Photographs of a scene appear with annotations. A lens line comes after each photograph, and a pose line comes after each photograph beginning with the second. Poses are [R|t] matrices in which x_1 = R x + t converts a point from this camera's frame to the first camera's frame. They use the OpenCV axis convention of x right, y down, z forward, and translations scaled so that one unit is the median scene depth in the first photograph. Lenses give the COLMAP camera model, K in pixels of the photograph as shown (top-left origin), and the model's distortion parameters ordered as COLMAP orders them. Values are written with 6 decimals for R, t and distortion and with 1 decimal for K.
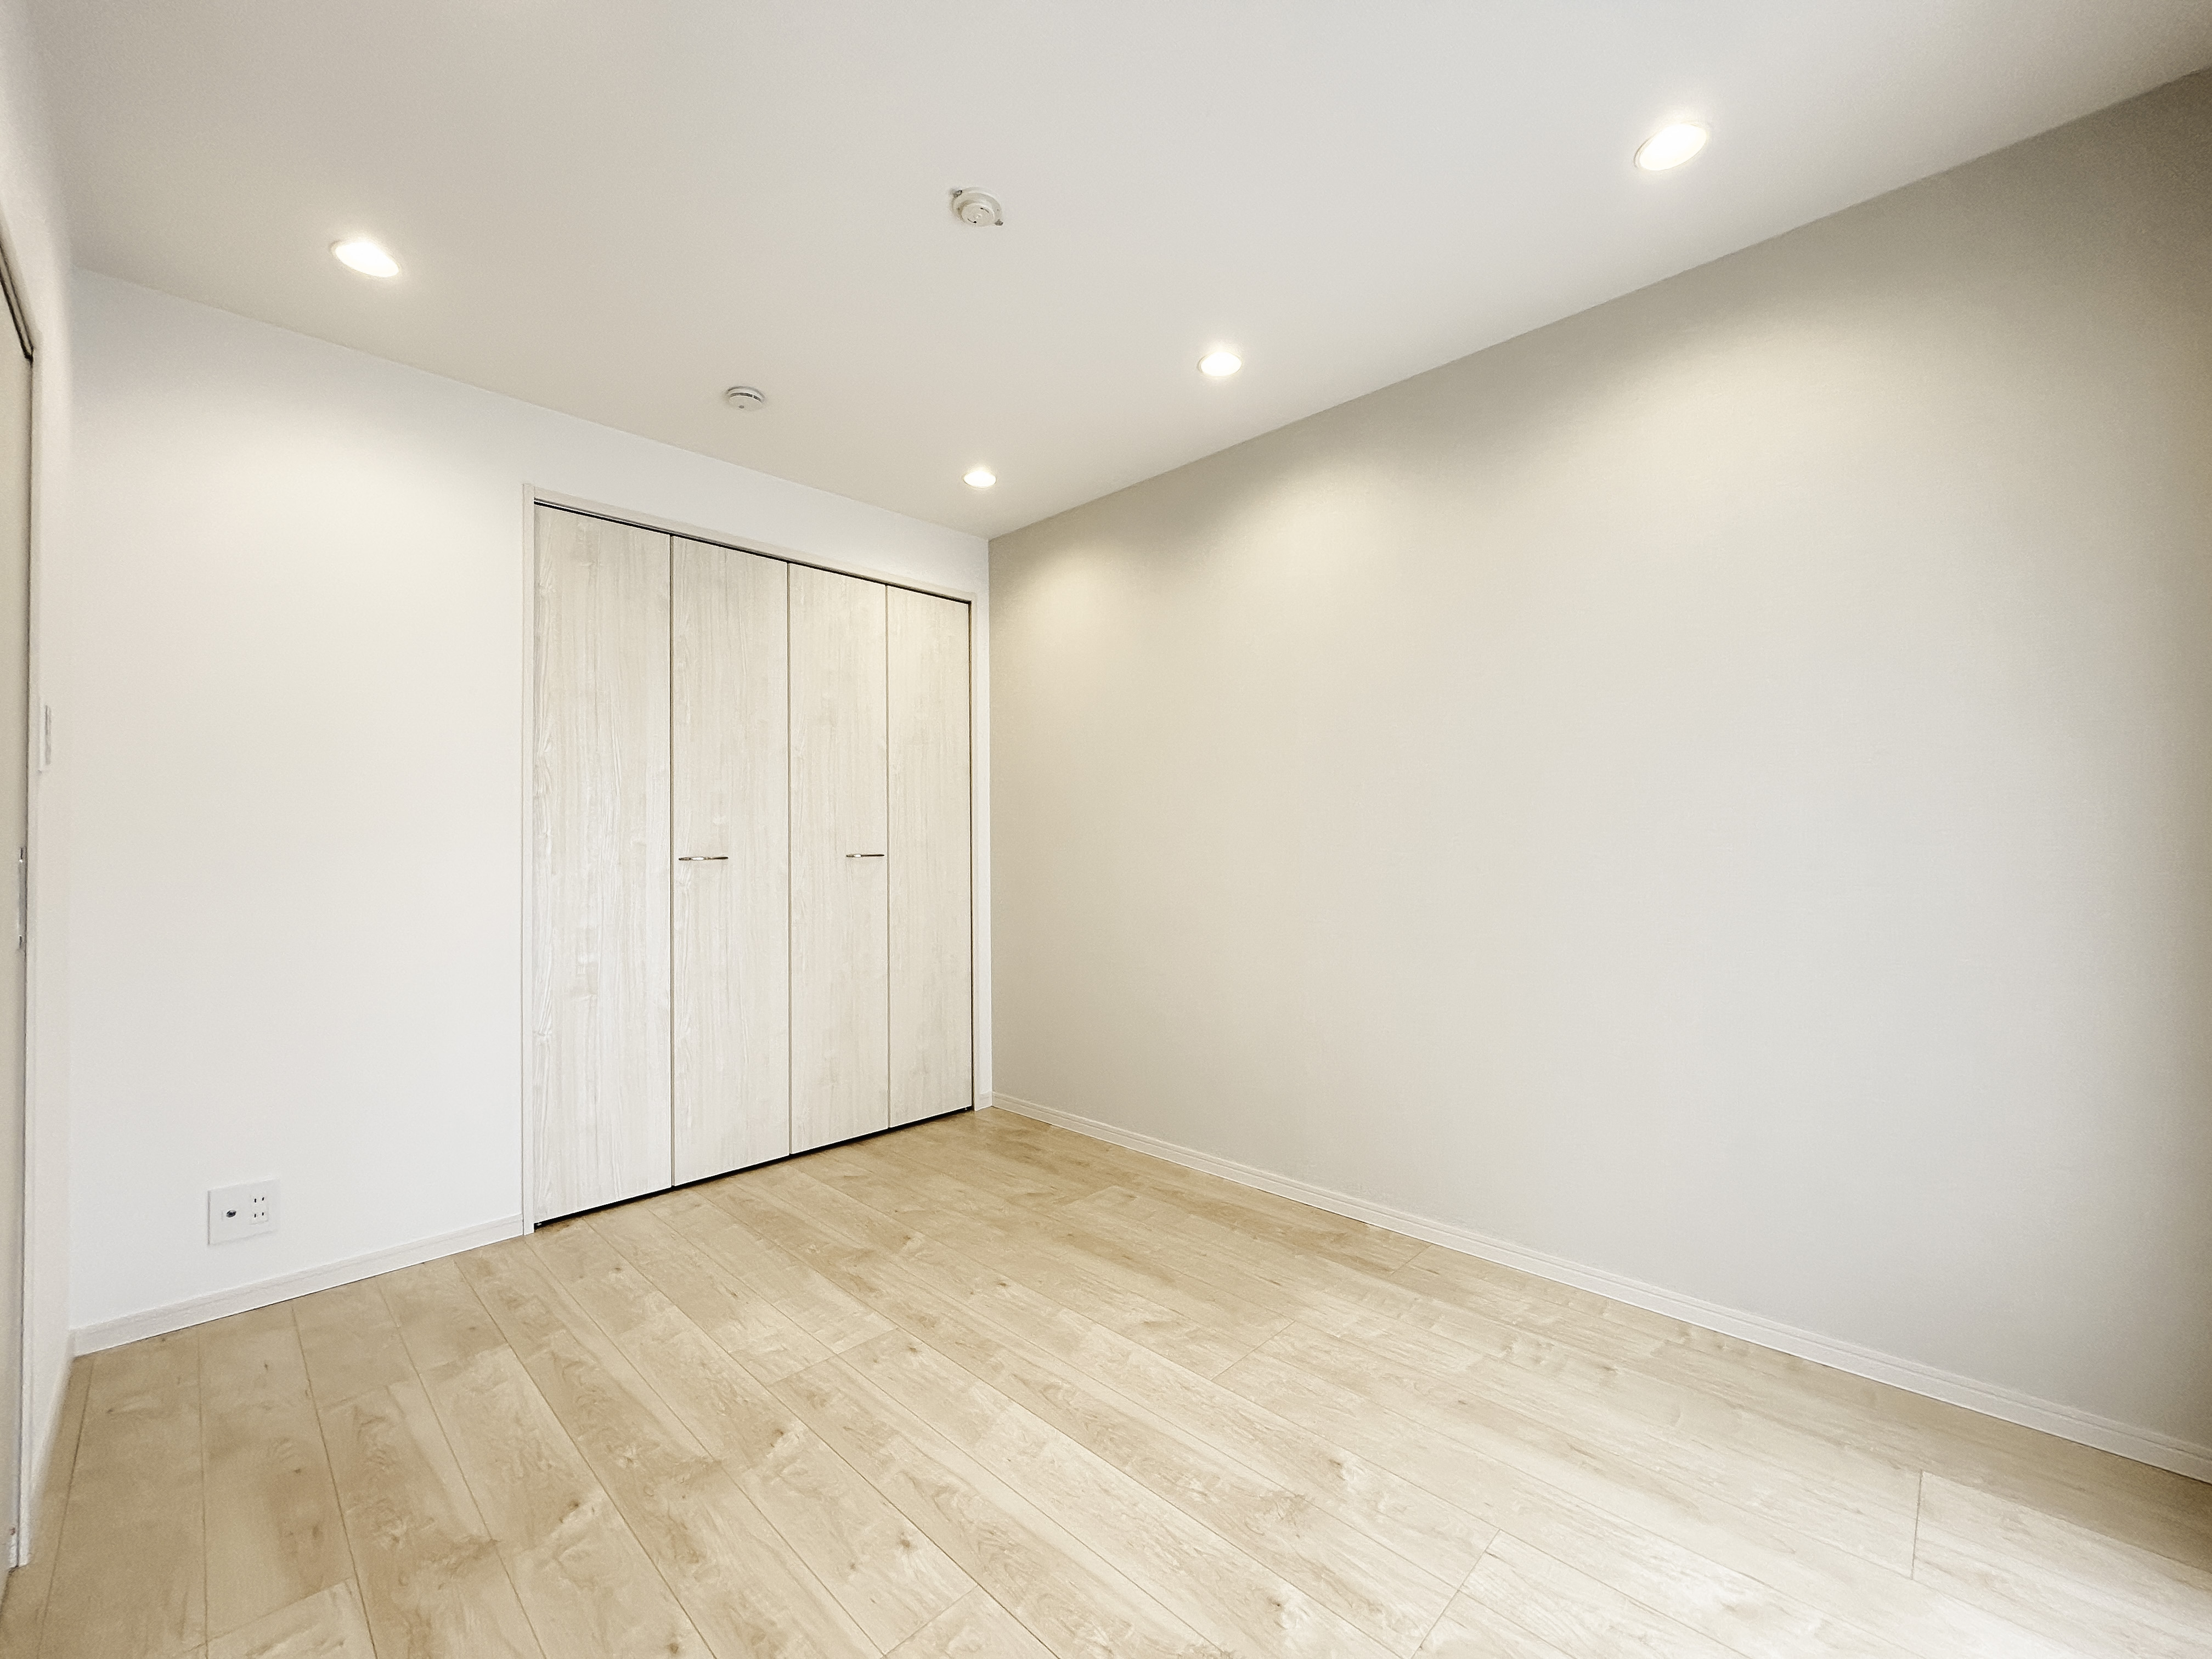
lens RADIAL K [[894.7, 0, 1106.0], [0, 894.7, 829.5], [0, 0, 1]] dist [0.002501, 0.000489]
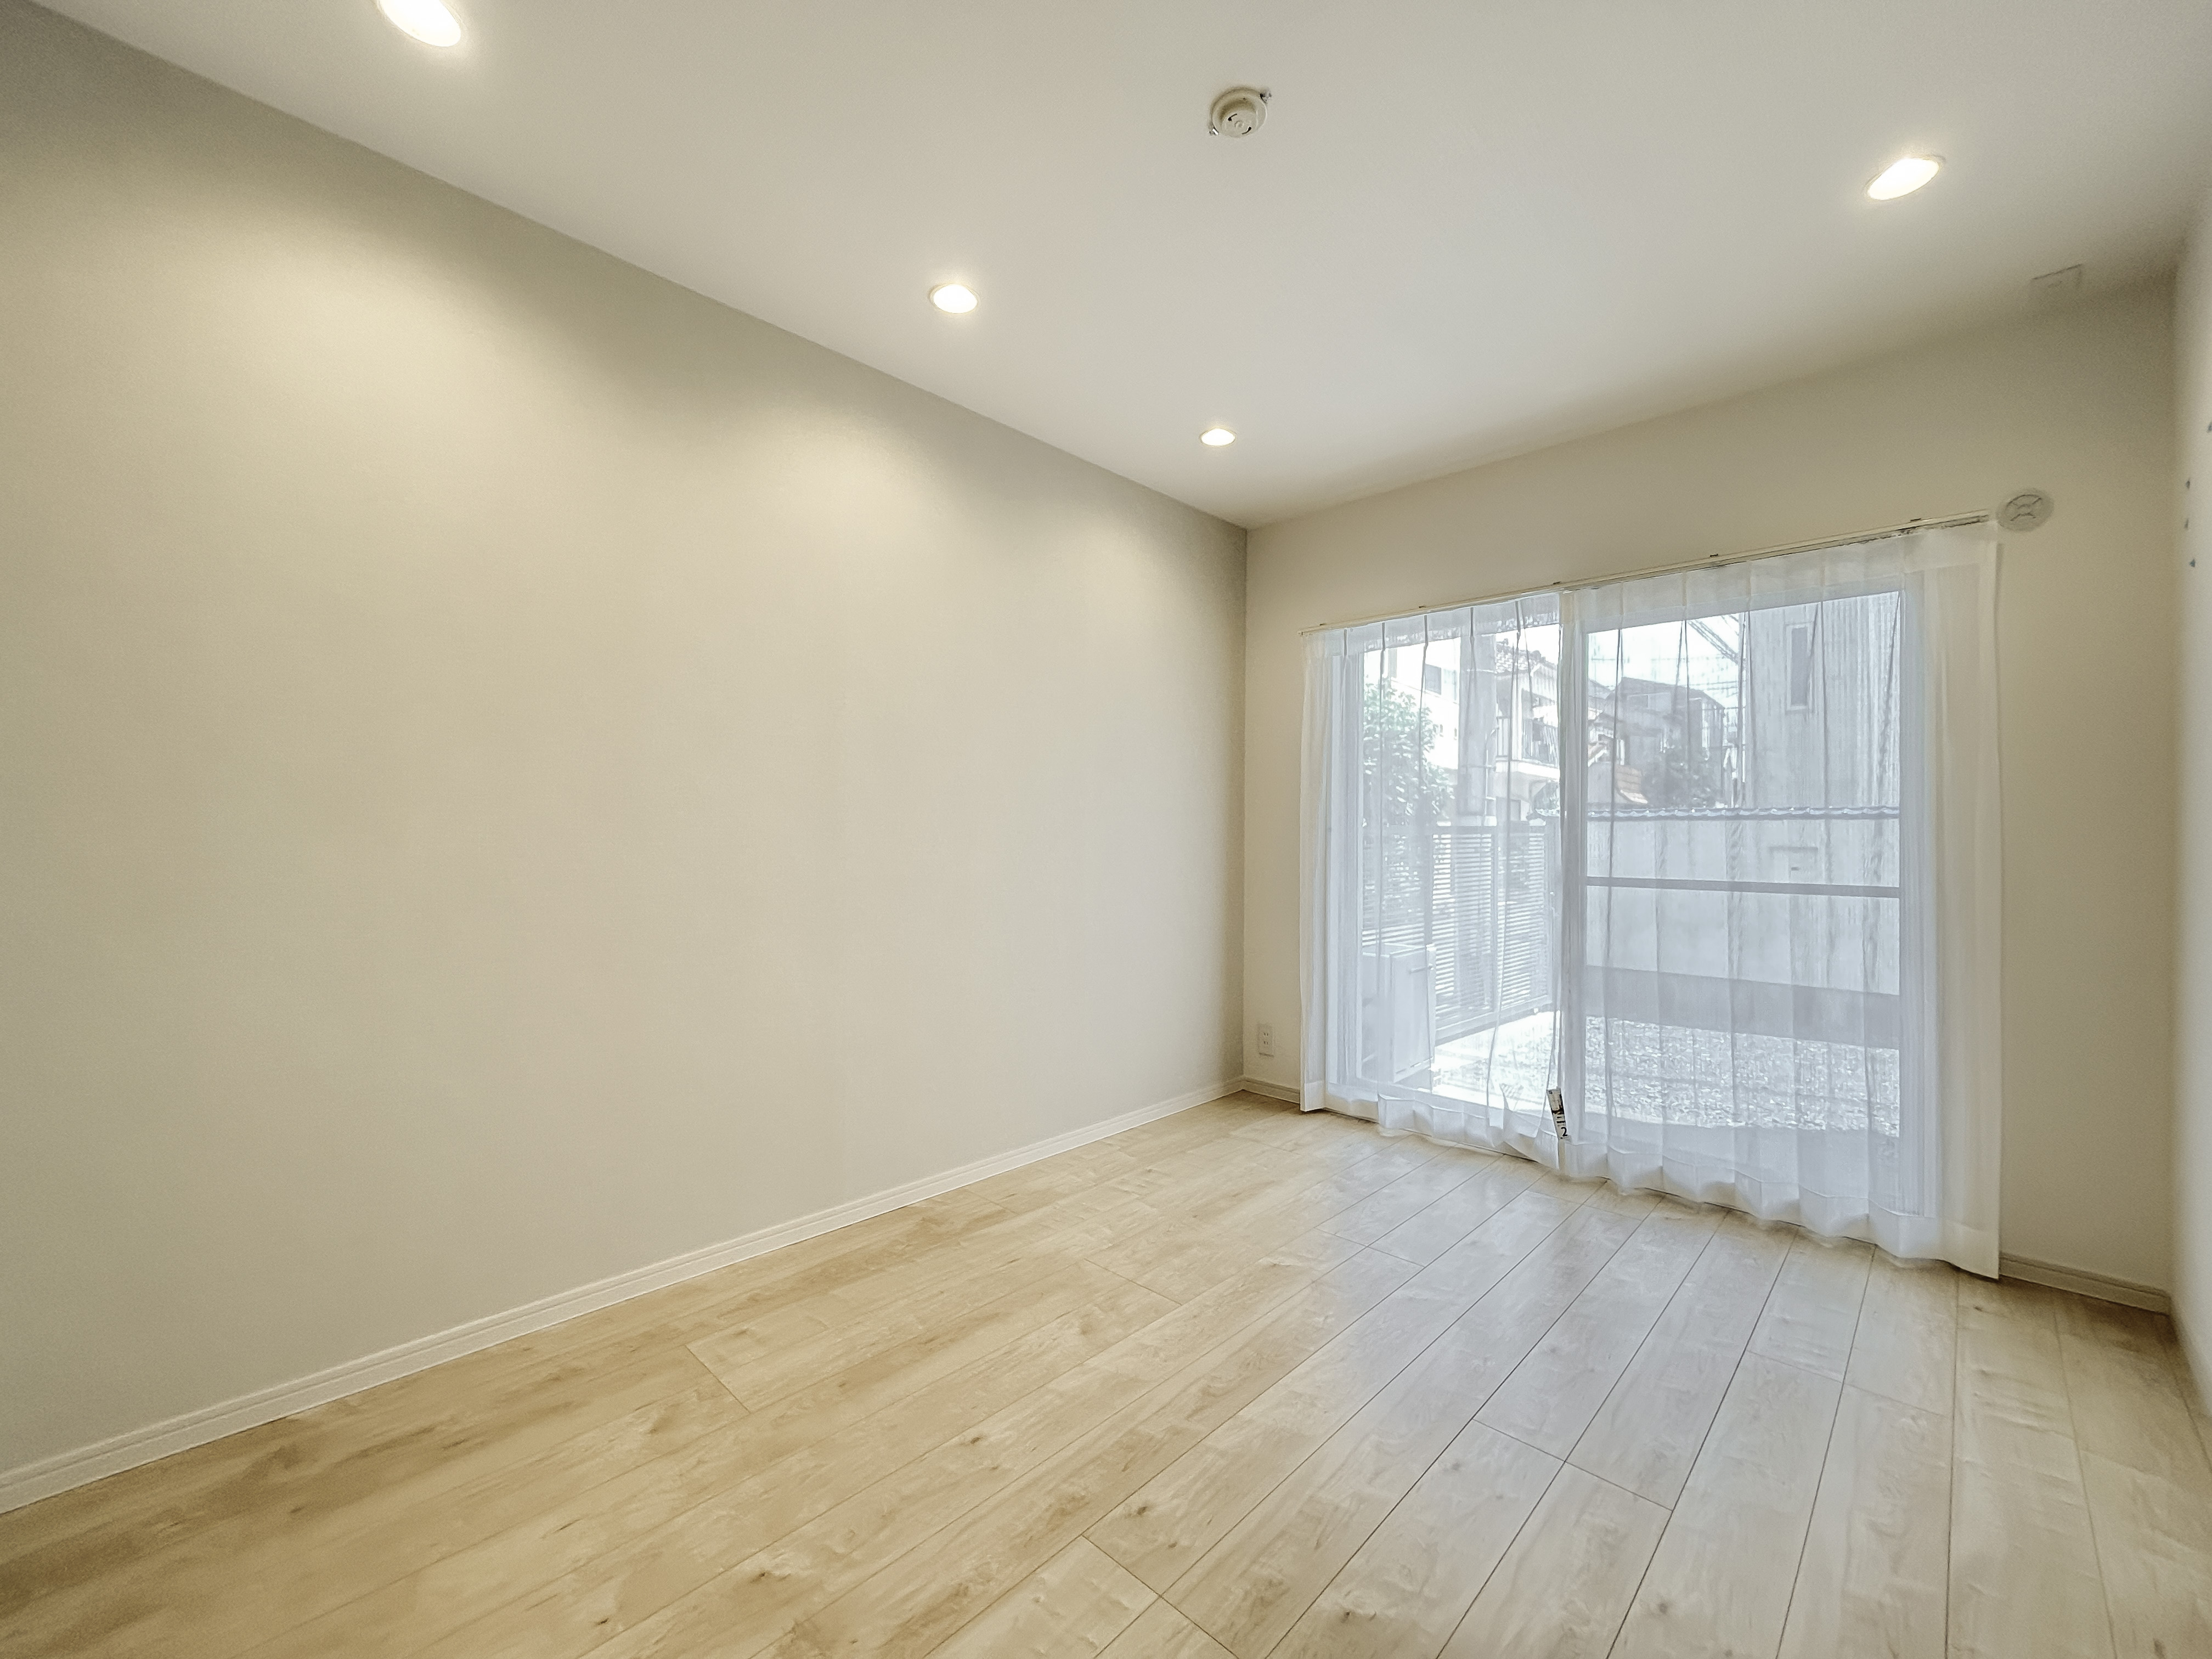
lens RADIAL K [[894.7, 0, 1106.0], [0, 894.7, 829.5], [0, 0, 1]] dist [0.002501, 0.000489]
pose [[-0.005104, 0.021292, 0.999760, -0.877234], [-0.028564, 0.999362, -0.021430, 0.039678], [-0.999579, -0.028667, -0.004493, 0.961850]]
